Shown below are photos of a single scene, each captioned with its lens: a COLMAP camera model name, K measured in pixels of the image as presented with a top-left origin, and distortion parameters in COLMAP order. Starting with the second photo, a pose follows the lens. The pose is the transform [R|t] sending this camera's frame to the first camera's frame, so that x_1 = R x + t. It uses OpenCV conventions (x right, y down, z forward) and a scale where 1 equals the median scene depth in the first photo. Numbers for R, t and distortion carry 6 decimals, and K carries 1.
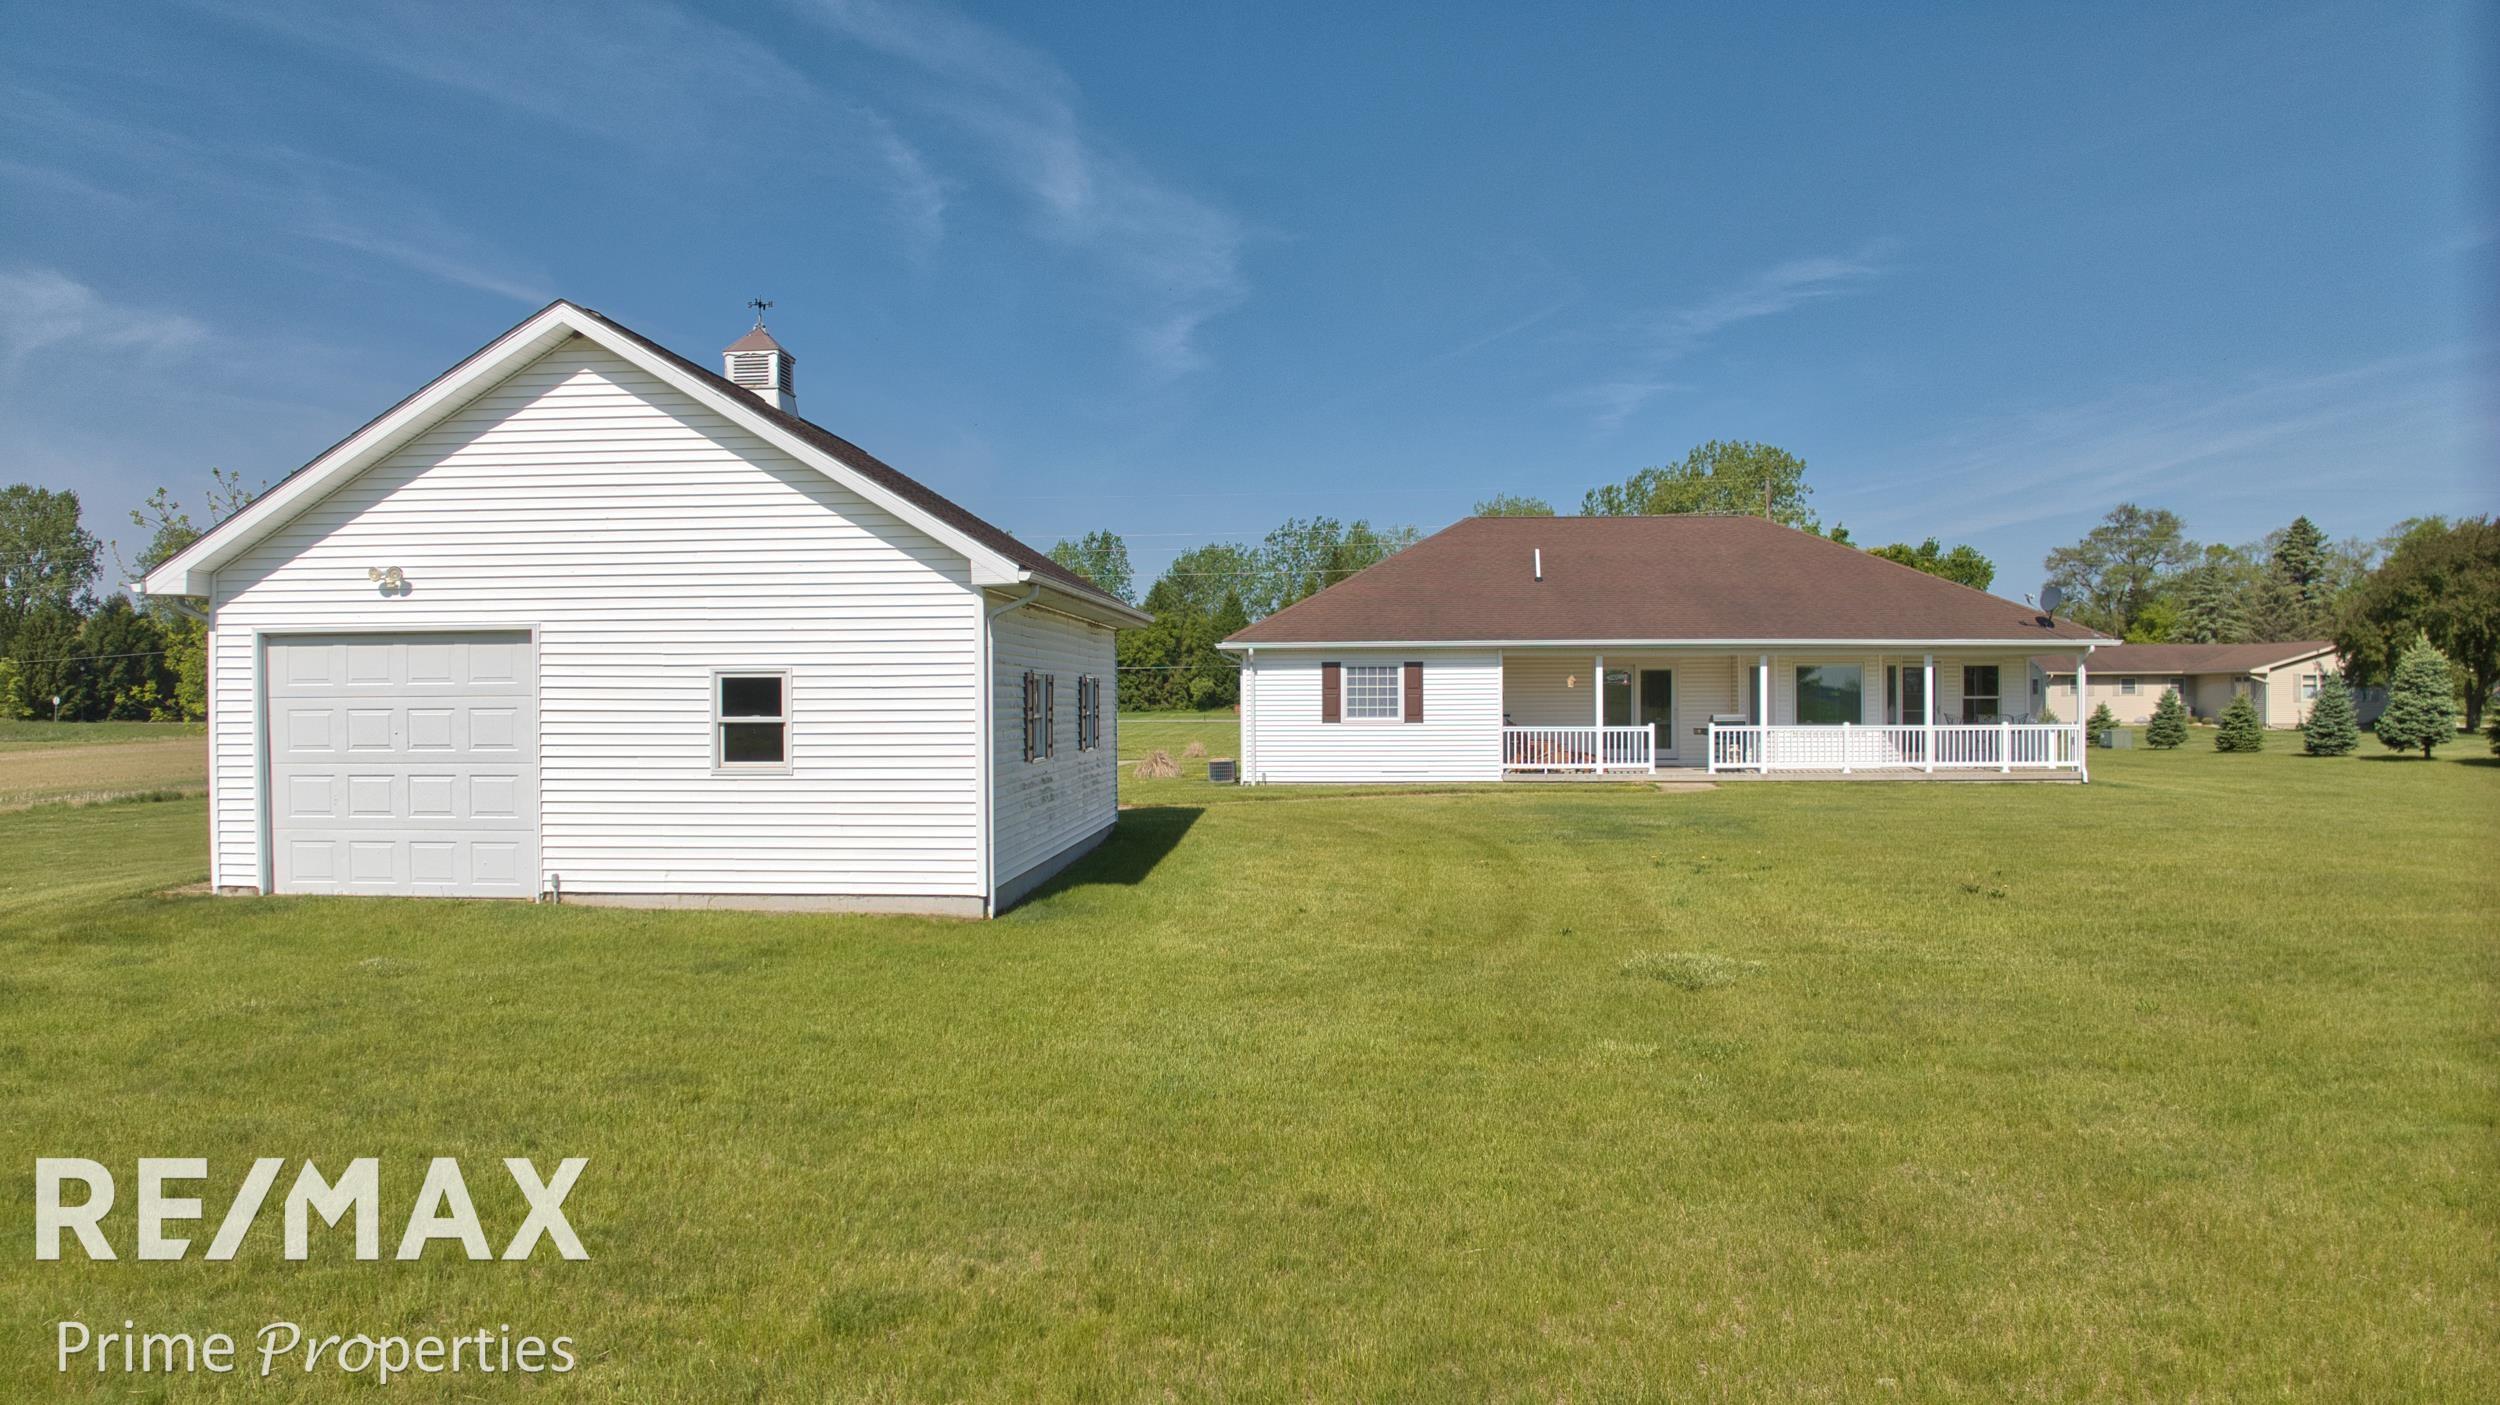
lens RADIAL K [[1719.0, 0, 1292.6], [0, 1719.0, 698.4], [0, 0, 1]] dist [-0.101947, 0.001502]
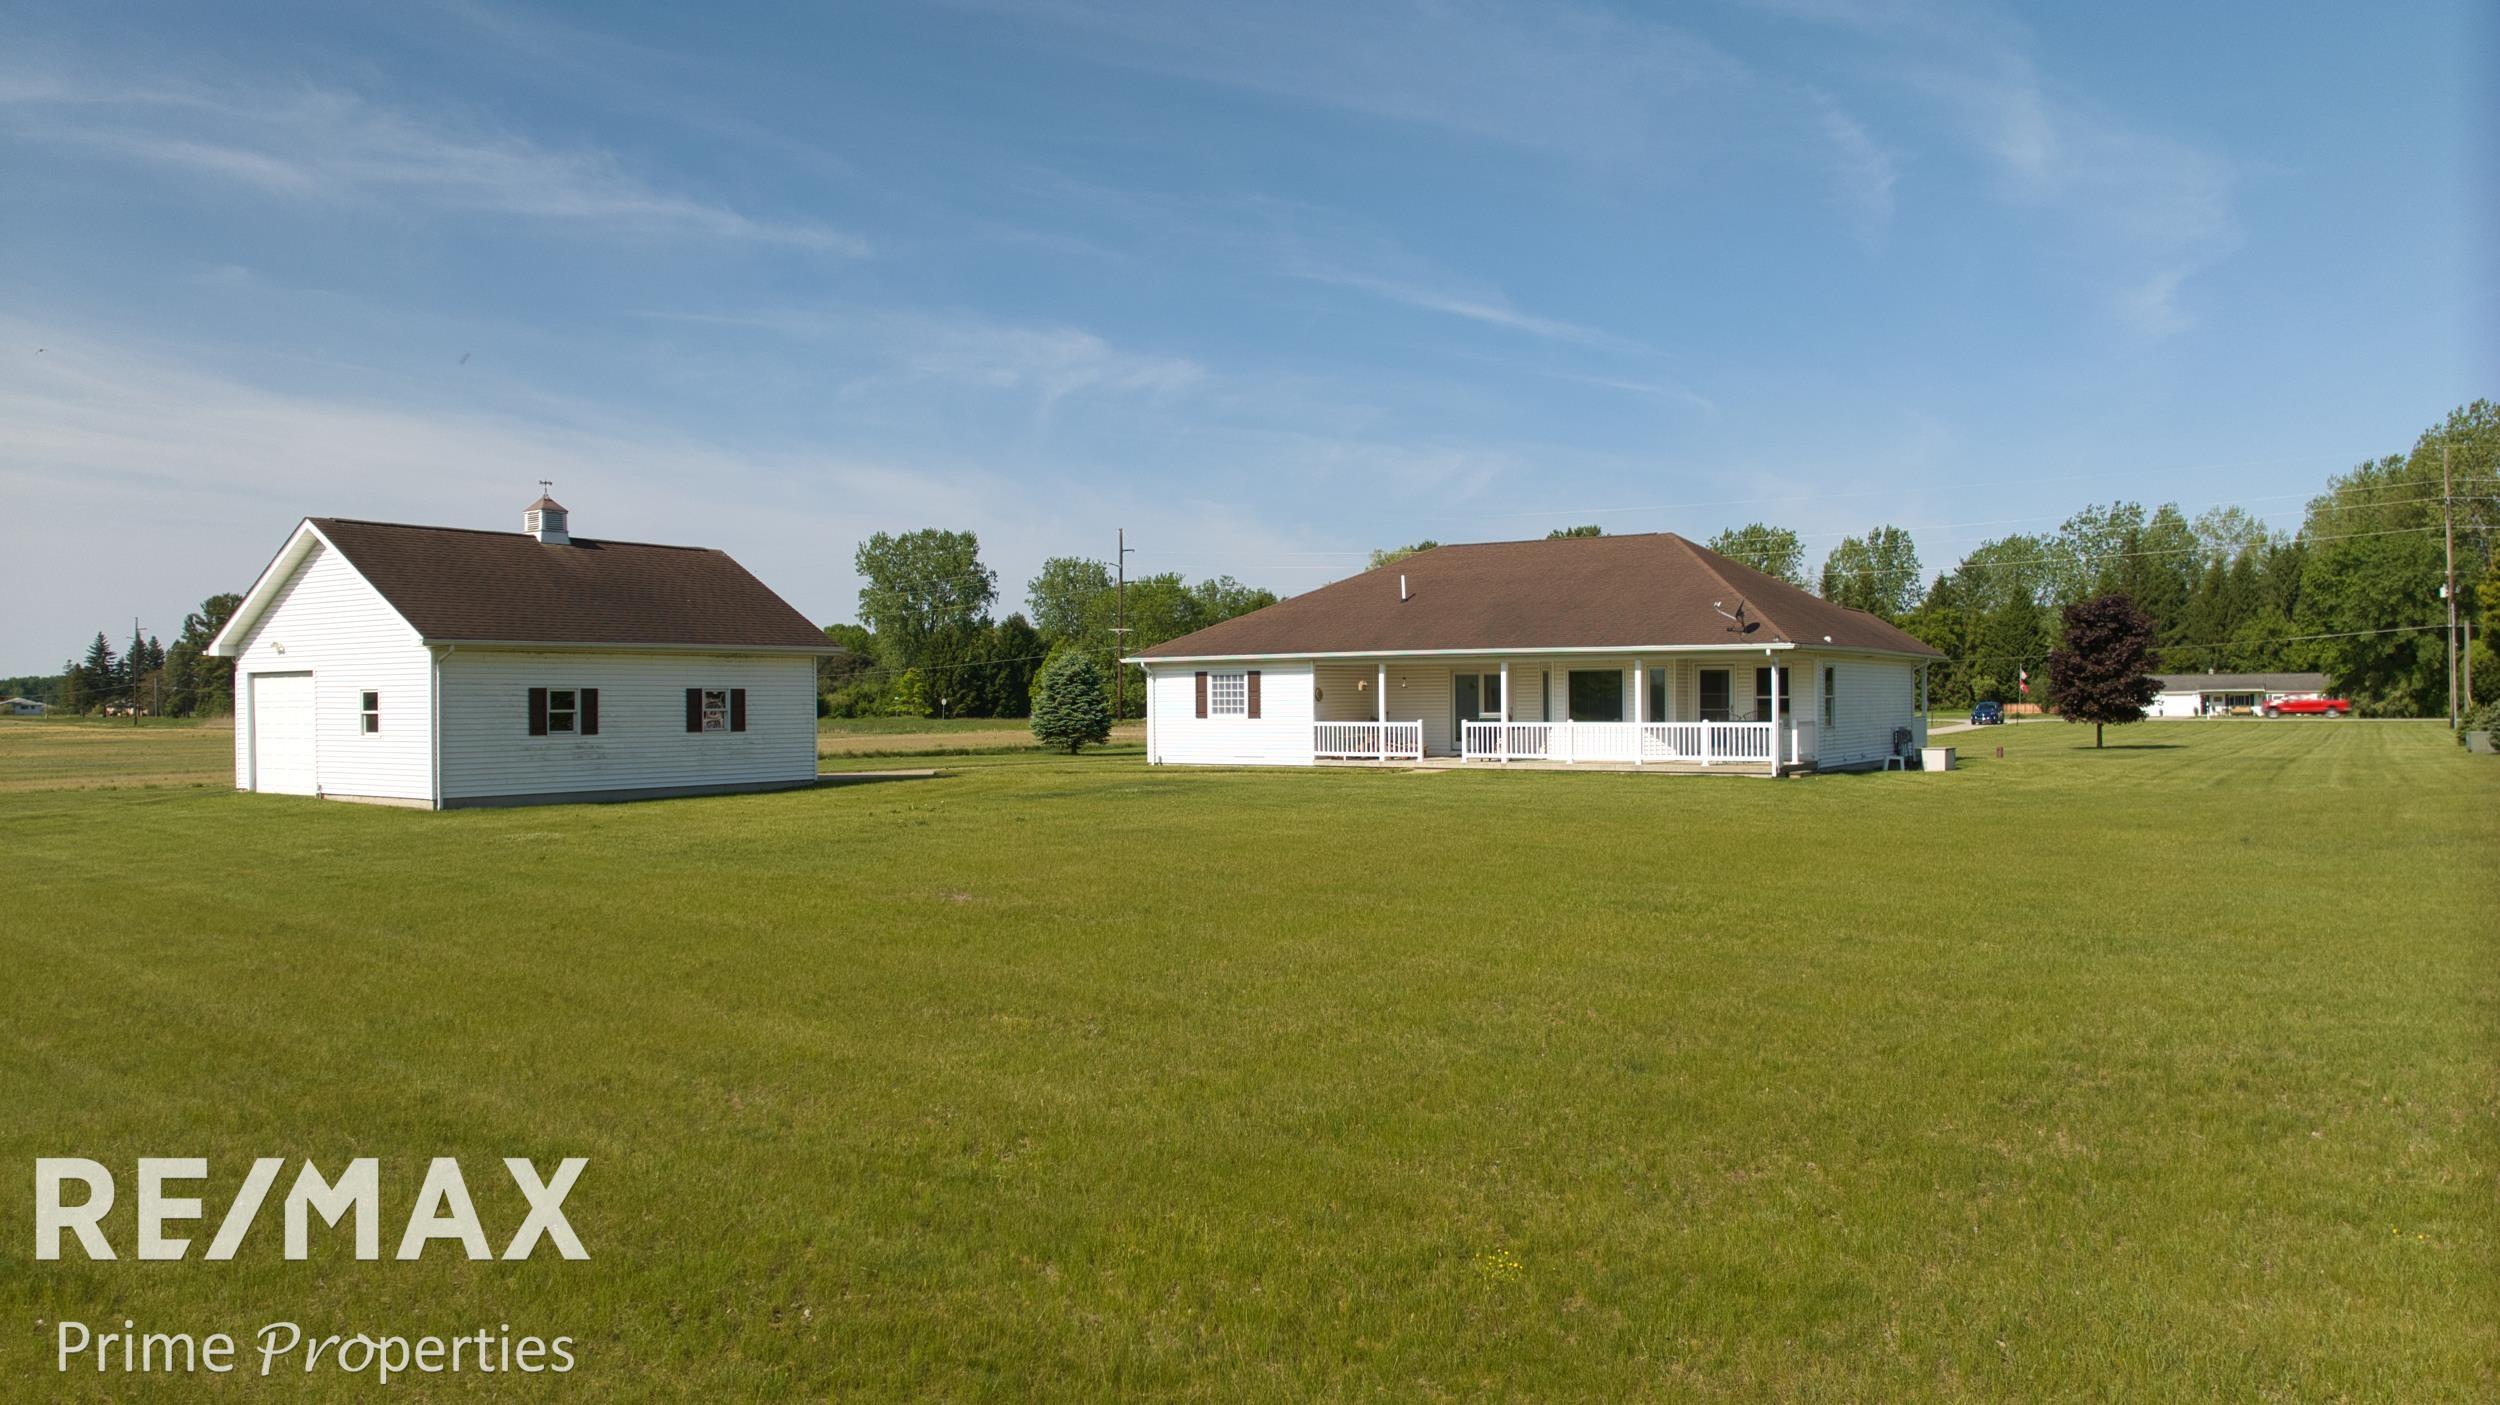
lens RADIAL K [[1719.0, 0, 1292.6], [0, 1719.0, 698.4], [0, 0, 1]] dist [-0.101947, 0.001502]
pose [[0.869967, -0.002798, -0.493101, 0.725353], [0.003031, 0.999995, -0.000326, -0.000225], [0.493100, -0.001211, 0.869972, -0.099007]]
